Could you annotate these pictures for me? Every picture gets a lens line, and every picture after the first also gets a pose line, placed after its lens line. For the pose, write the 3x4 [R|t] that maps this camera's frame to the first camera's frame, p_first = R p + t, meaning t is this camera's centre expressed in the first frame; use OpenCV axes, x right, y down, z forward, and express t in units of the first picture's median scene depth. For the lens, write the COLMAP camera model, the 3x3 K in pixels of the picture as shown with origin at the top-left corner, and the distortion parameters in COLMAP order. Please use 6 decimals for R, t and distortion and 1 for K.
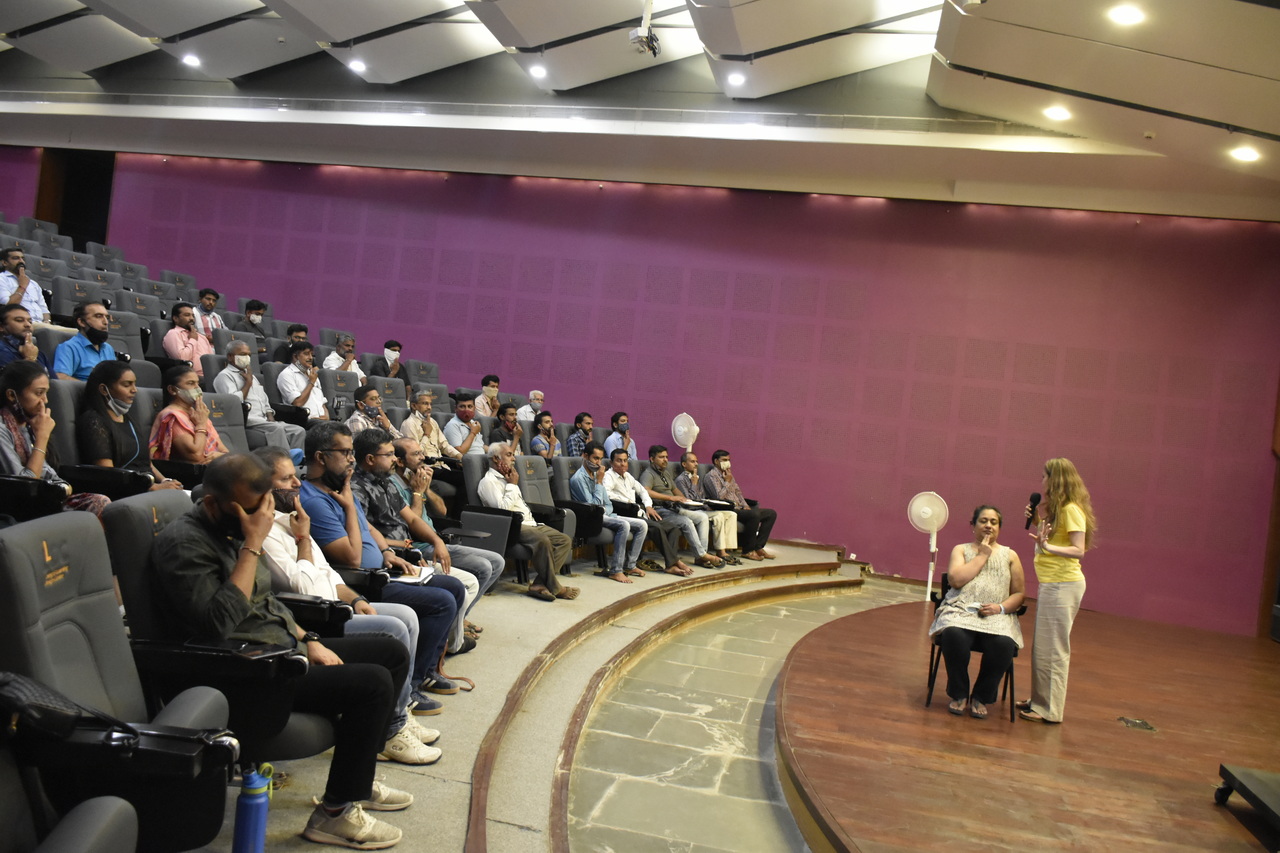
lens RADIAL K [[993.4, 0, 640.2], [0, 993.4, 429.8], [0, 0, 1]] dist [0.008263, 0.001011]
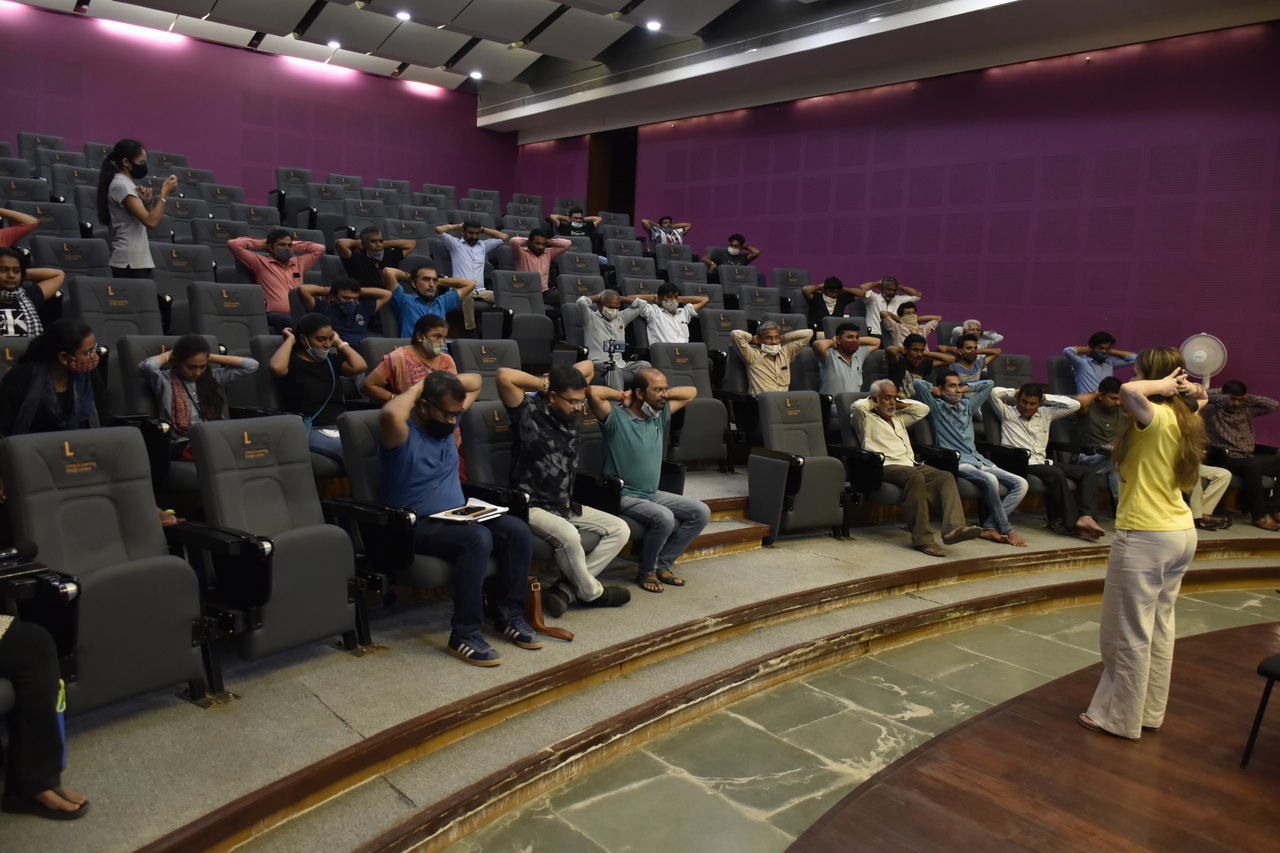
lens RADIAL K [[993.4, 0, 639.9], [0, 993.4, 421.9], [0, 0, 1]] dist [0.008263, 0.001011]
pose [[0.790265, -0.001009, -0.612764, 0.377228], [0.033964, 0.998533, 0.042159, 0.010558], [0.611823, -0.054129, 0.789141, 0.258339]]
